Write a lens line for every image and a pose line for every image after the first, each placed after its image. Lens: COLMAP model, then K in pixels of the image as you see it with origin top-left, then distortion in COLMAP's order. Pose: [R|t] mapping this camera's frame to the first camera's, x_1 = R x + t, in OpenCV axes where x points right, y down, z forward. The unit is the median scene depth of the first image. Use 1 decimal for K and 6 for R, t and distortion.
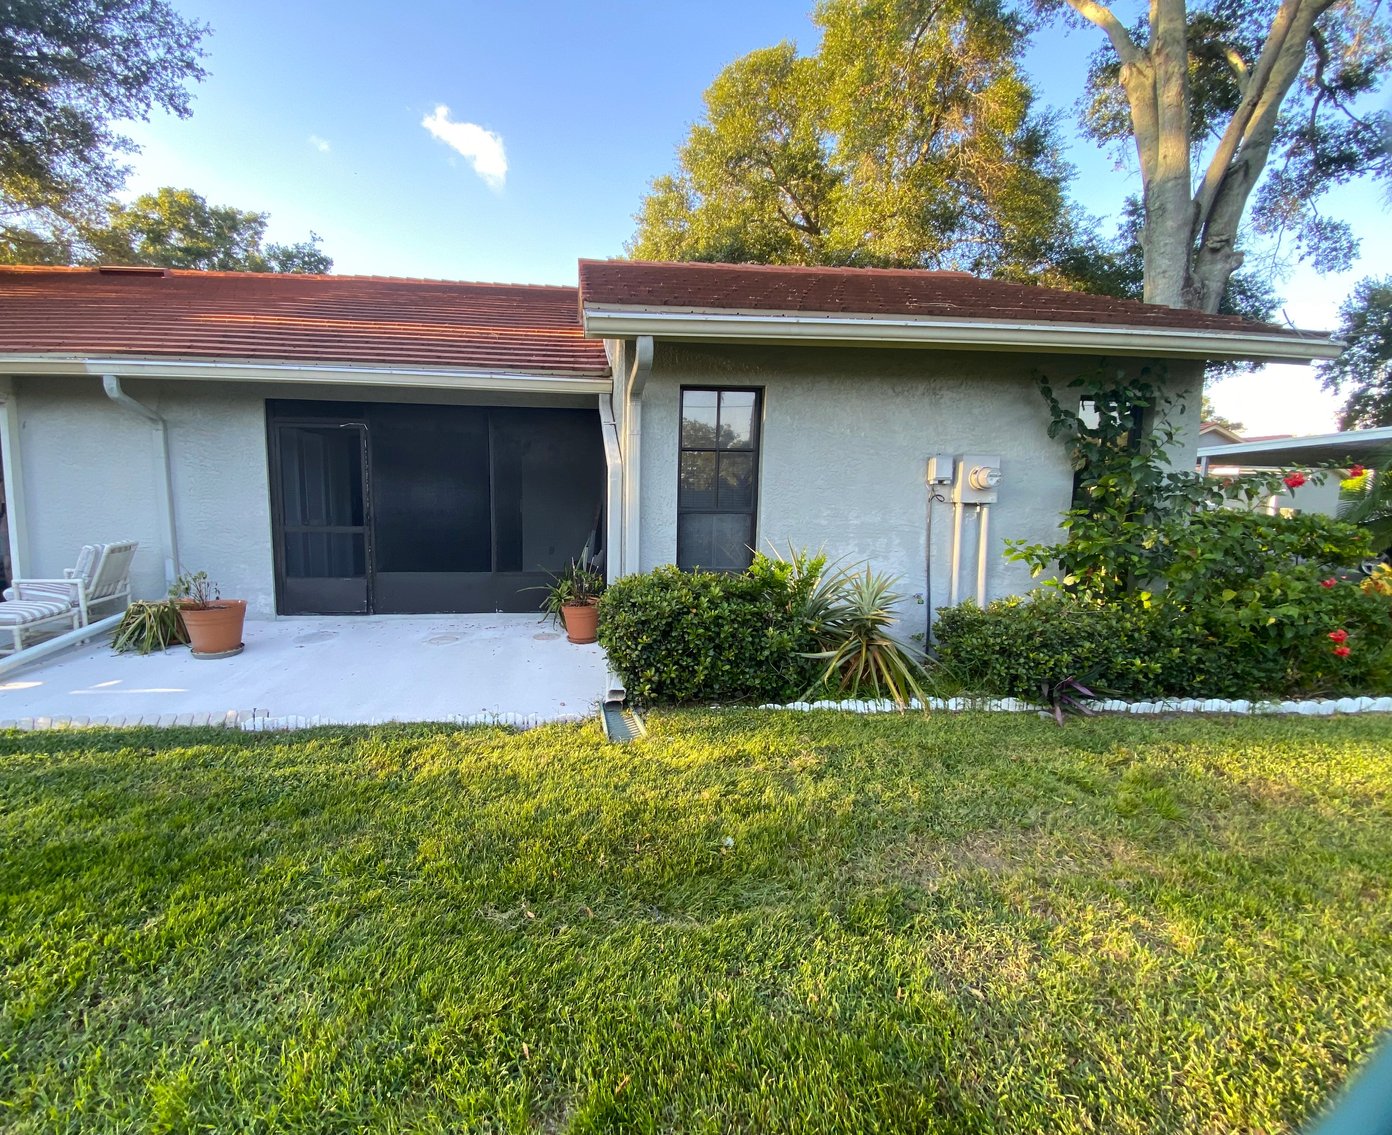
lens RADIAL K [[599.9, 0, 599.9], [0, 599.9, 562.8], [0, 0, 1]] dist [0.034699, -0.020736]
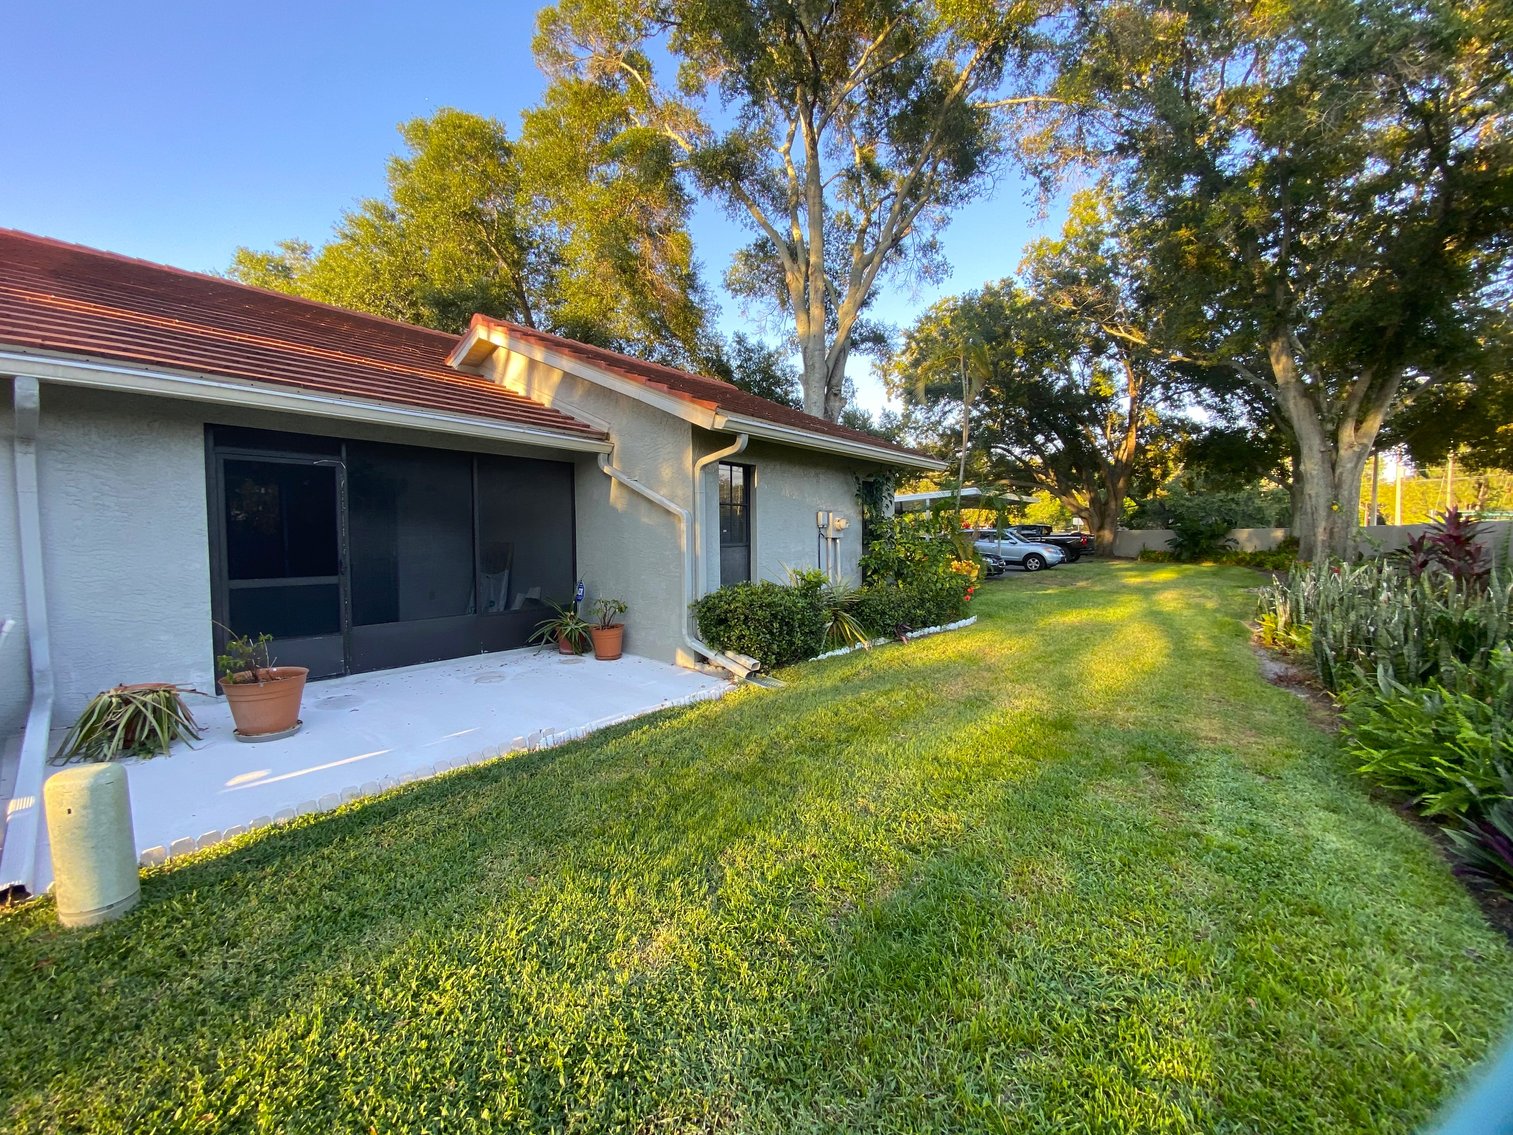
lens RADIAL K [[624.6, 0, 761.6], [0, 624.6, 563.5], [0, 0, 1]] dist [0.024085, -0.021495]
pose [[0.697111, -0.042033, 0.715730, -0.641652], [0.098586, 0.994417, -0.037622, 0.016930], [-0.710153, 0.096788, 0.697363, -0.081245]]
